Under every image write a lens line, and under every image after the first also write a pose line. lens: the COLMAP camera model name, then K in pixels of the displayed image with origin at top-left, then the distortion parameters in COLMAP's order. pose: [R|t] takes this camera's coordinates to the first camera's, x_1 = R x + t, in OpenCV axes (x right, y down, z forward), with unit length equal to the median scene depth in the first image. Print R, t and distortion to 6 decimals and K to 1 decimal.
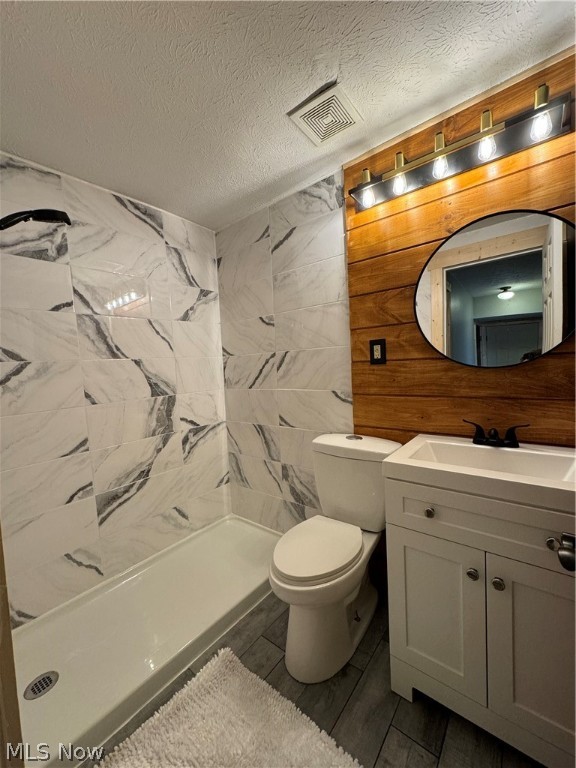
lens RADIAL K [[304.7, 0, 287.4], [0, 304.7, 382.6], [0, 0, 1]] dist [-0.002725, 0.000398]
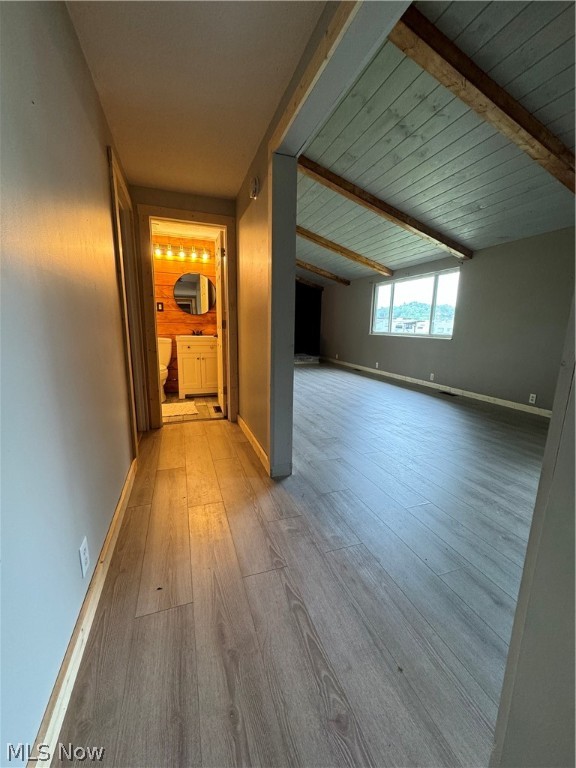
lens RADIAL K [[304.7, 0, 286.0], [0, 304.7, 387.1], [0, 0, 1]] dist [-0.002725, 0.000398]
pose [[0.522100, -0.096809, 0.847372, -1.858235], [0.002812, 0.993727, 0.111797, 0.388844], [-0.852880, -0.055986, 0.519097, -1.791772]]
